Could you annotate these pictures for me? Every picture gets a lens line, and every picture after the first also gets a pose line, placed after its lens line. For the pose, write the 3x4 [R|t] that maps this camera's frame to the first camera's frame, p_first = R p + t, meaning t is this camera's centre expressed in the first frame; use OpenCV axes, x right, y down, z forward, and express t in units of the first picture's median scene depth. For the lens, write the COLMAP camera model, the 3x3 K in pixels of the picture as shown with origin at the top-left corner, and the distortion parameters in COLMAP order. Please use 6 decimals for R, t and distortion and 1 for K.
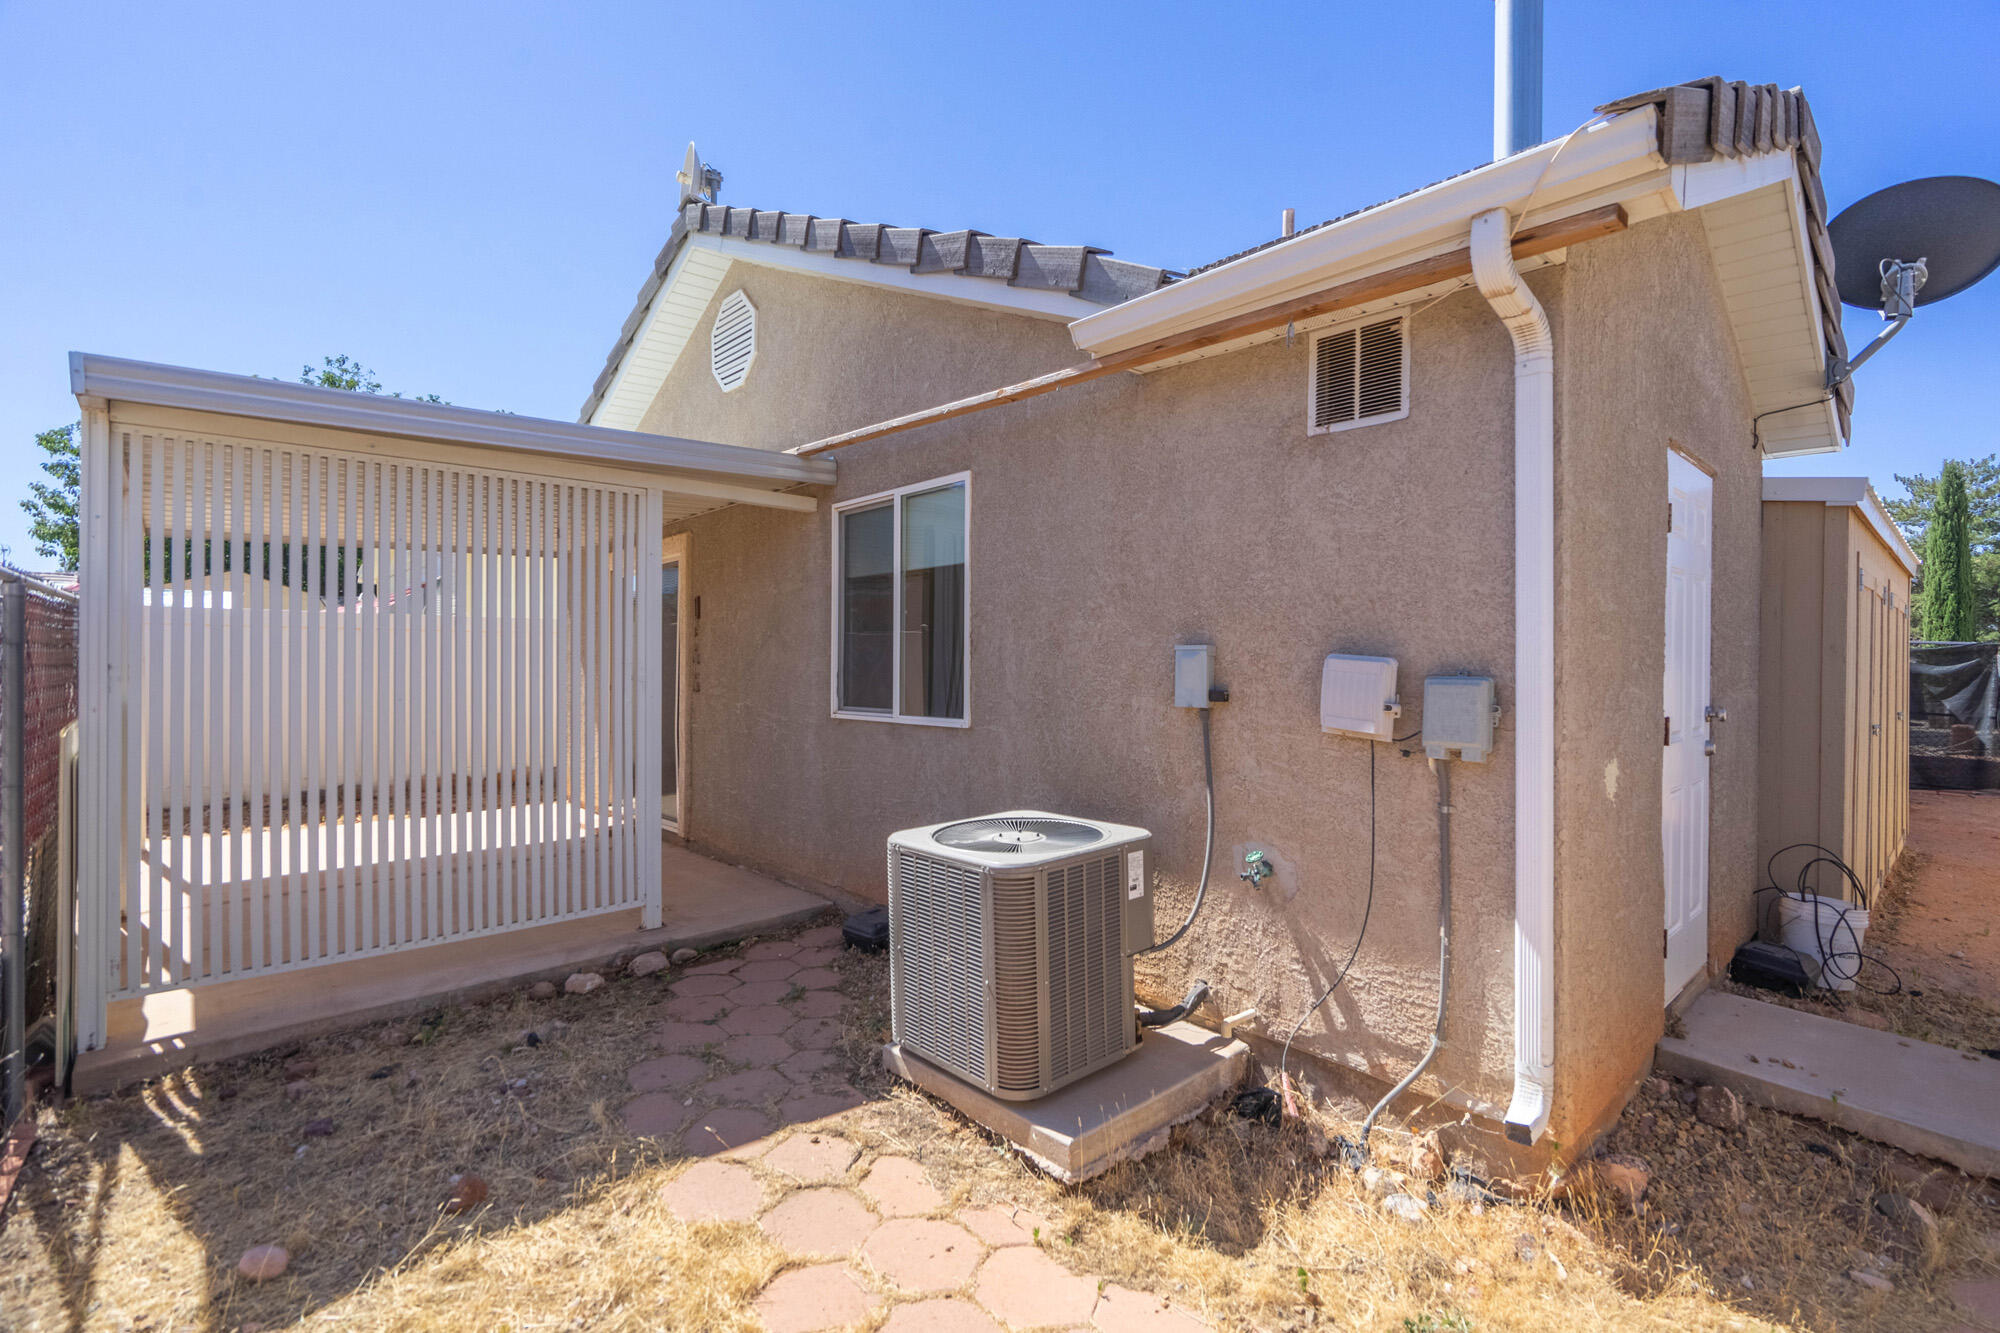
lens RADIAL K [[916.5, 0, 984.9], [0, 916.5, 669.7], [0, 0, 1]] dist [-0.000874, 0.002493]
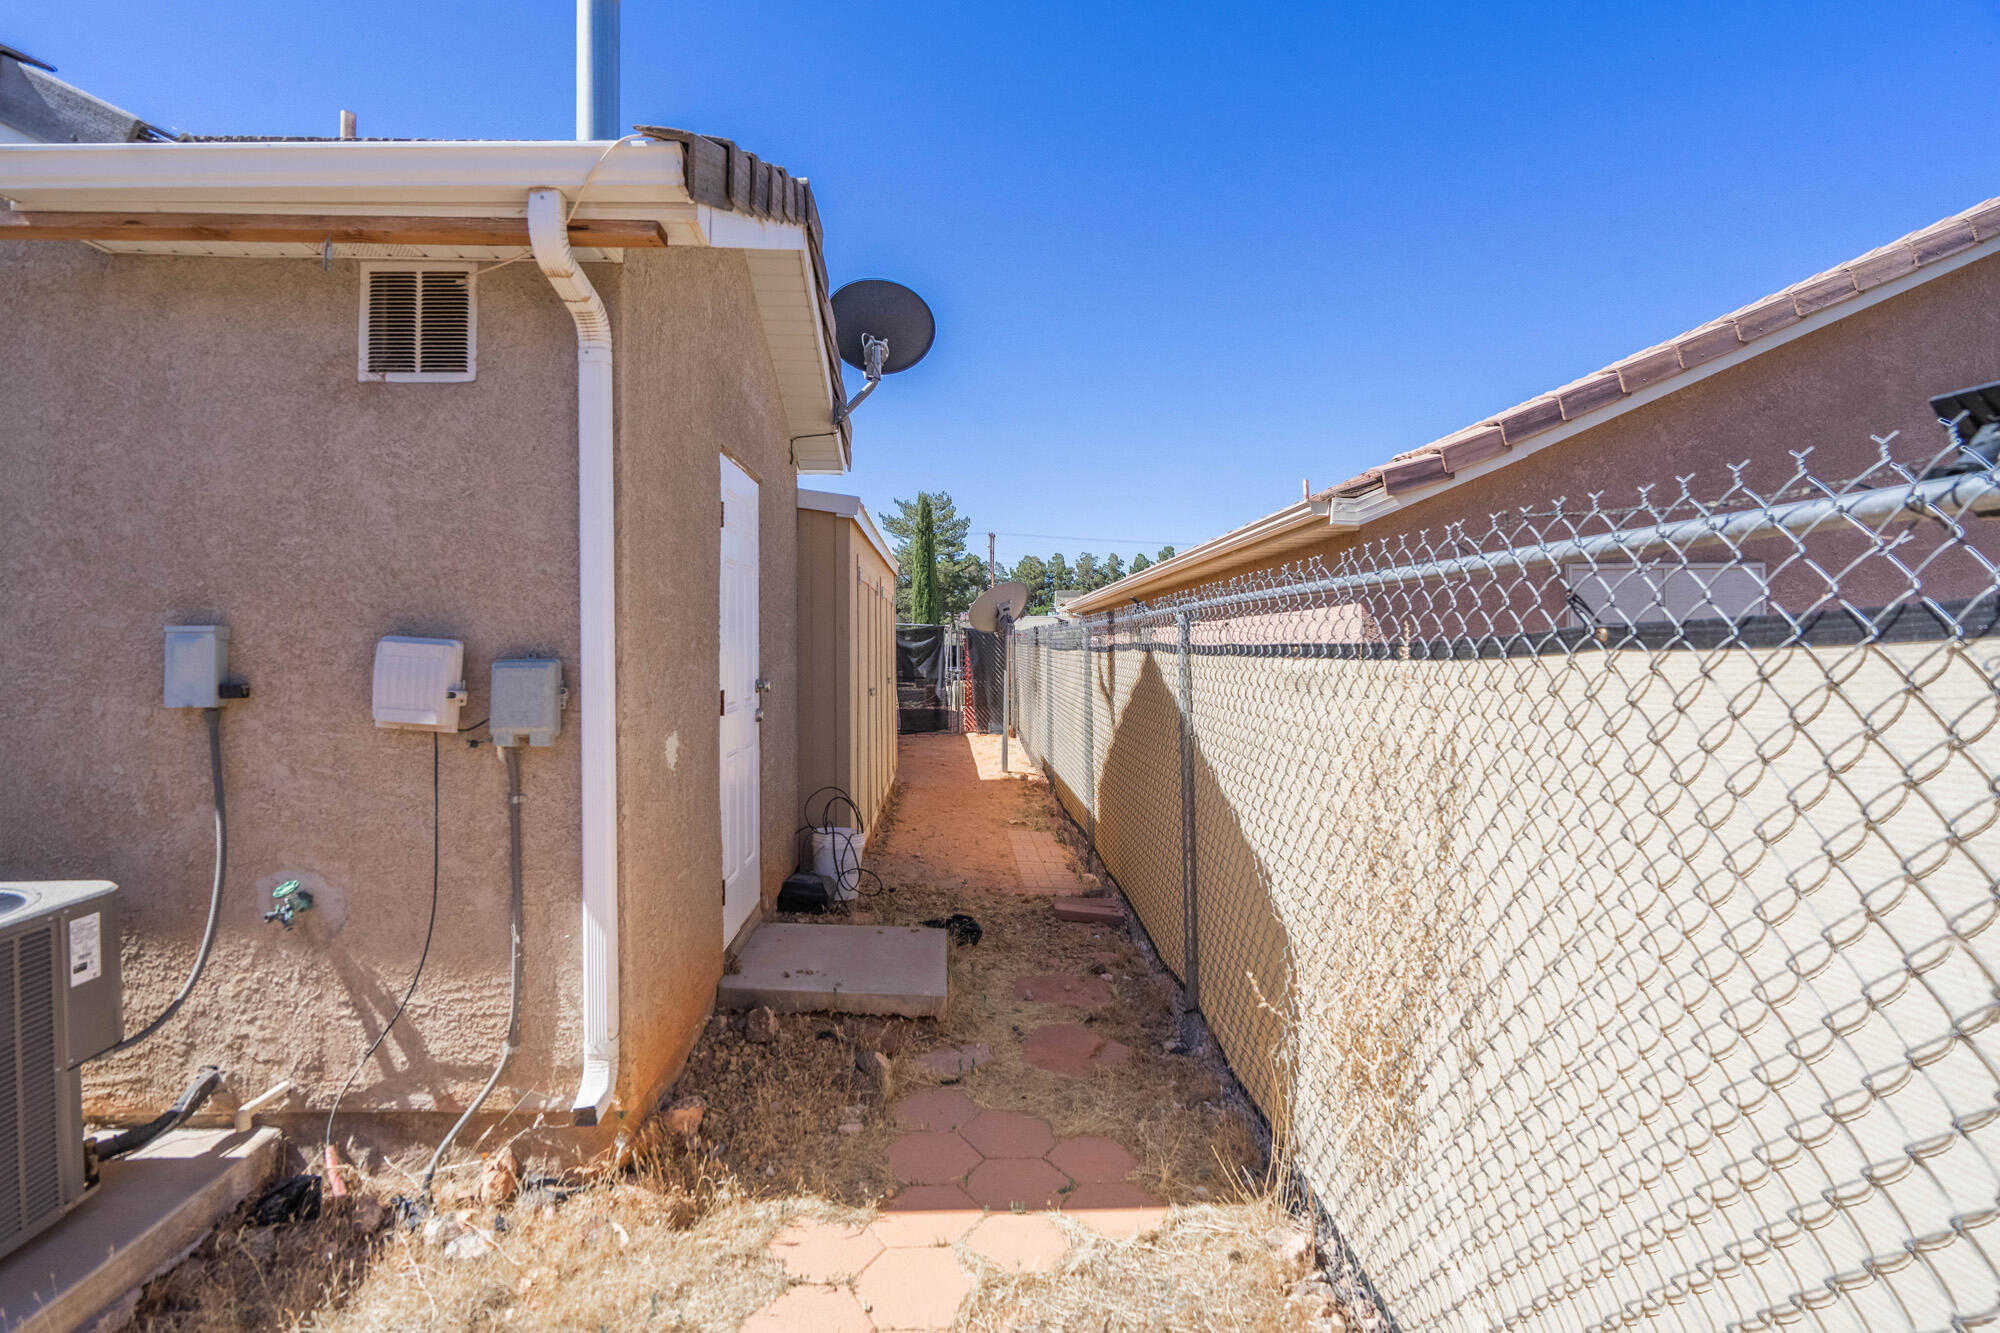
lens RADIAL K [[916.5, 0, 1054.4], [0, 916.5, 622.8], [0, 0, 1]] dist [-0.000874, 0.002493]
pose [[0.658224, 0.003962, 0.752812, 0.142224], [0.017569, 0.999633, -0.020622, -0.000870], [-0.752617, 0.026800, 0.657912, -0.045105]]
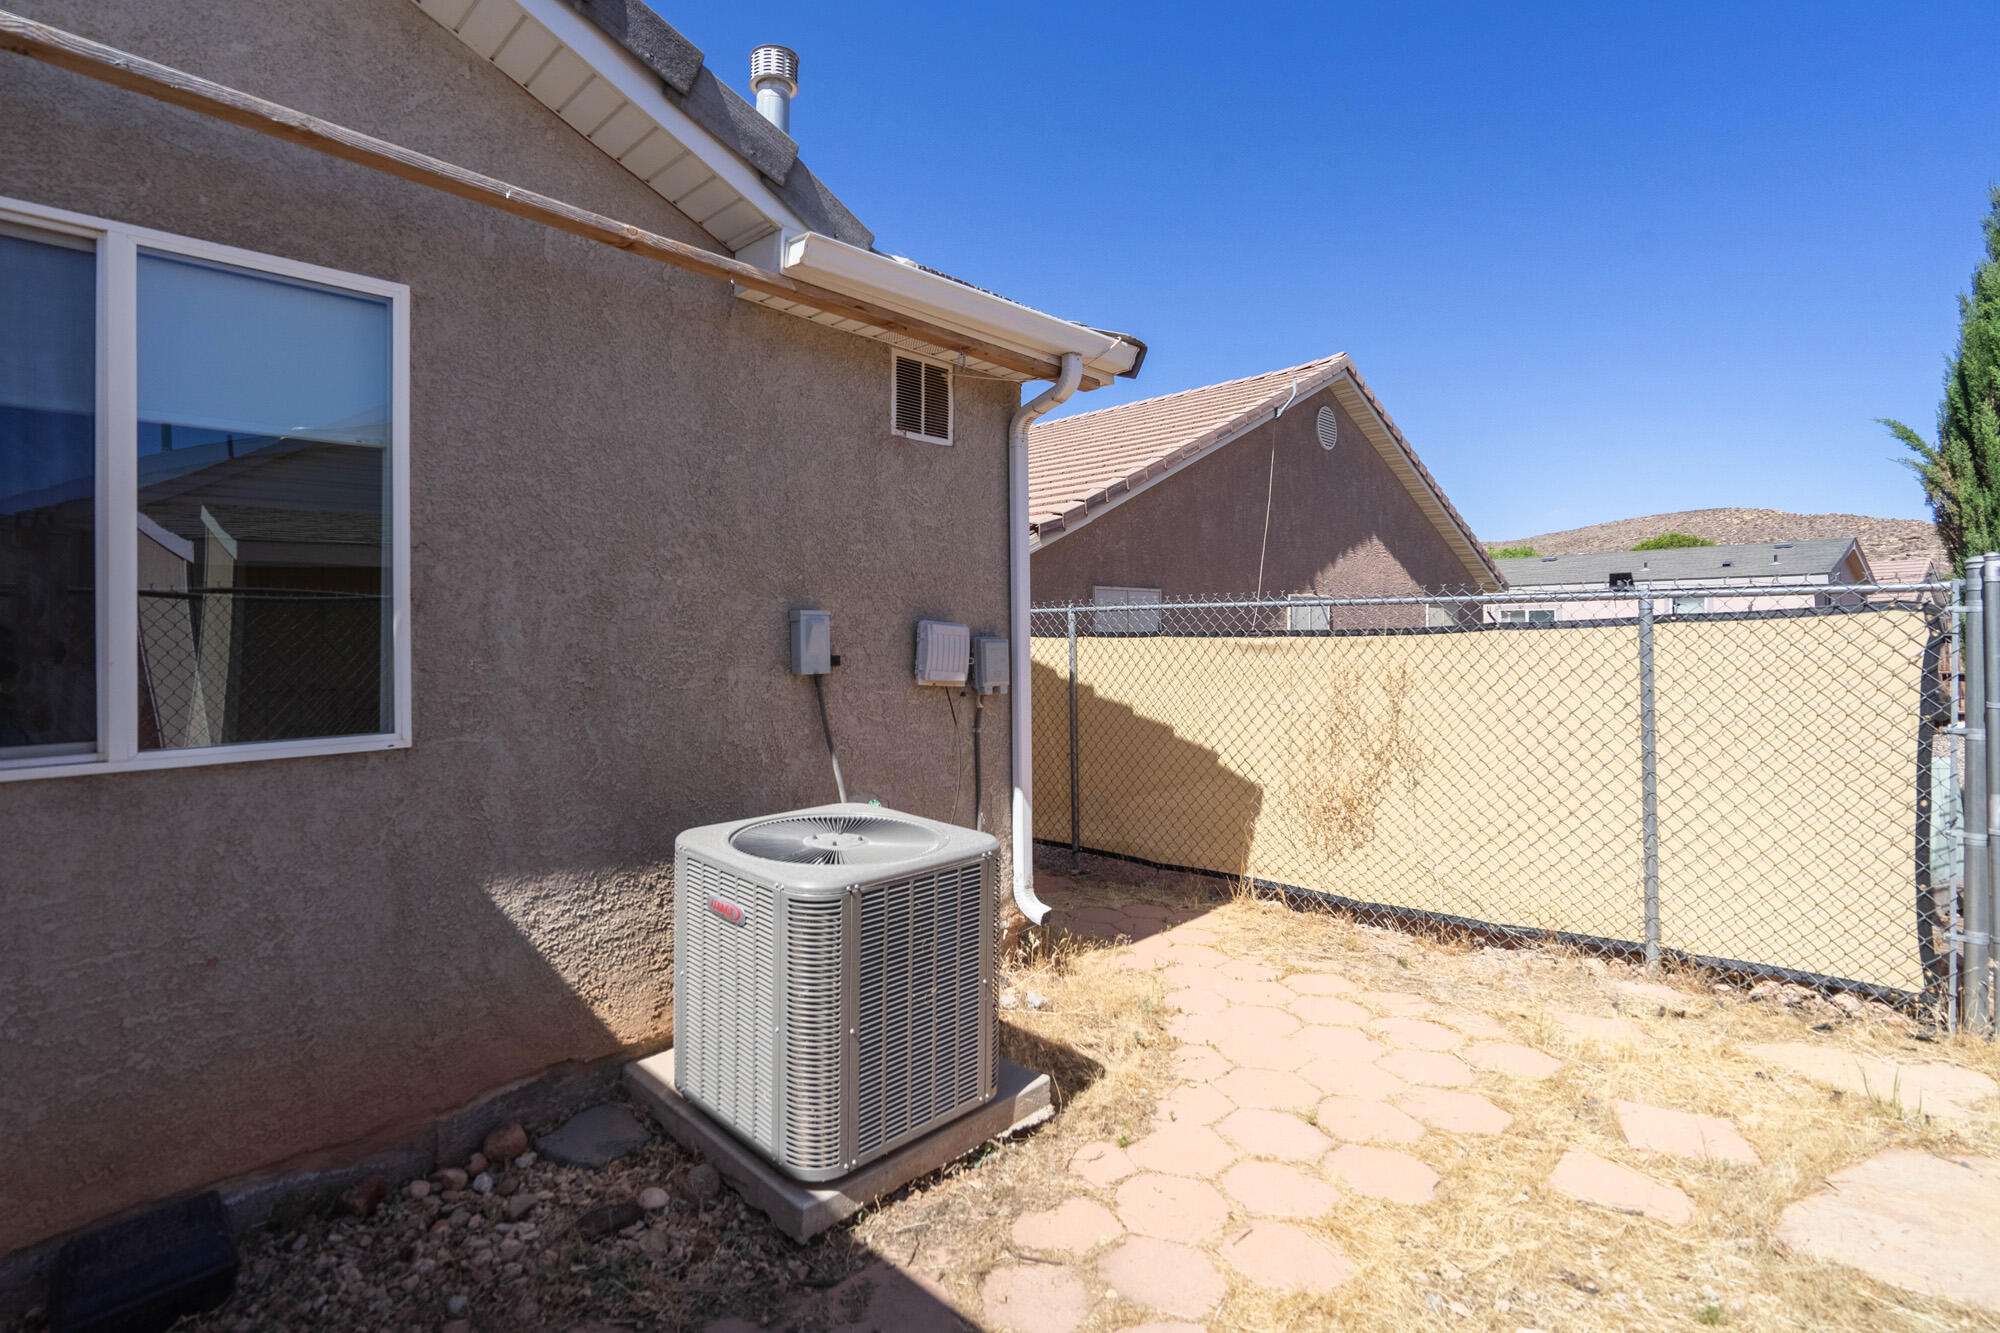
lens RADIAL K [[961.0, 0, 895.1], [0, 961.0, 630.3], [0, 0, 1]] dist [0.001296, 0.000520]
pose [[-0.028874, -0.001600, 0.999582, -0.908873], [0.012196, 0.999924, 0.001953, -0.007211], [-0.999509, 0.012247, -0.028853, 1.074158]]
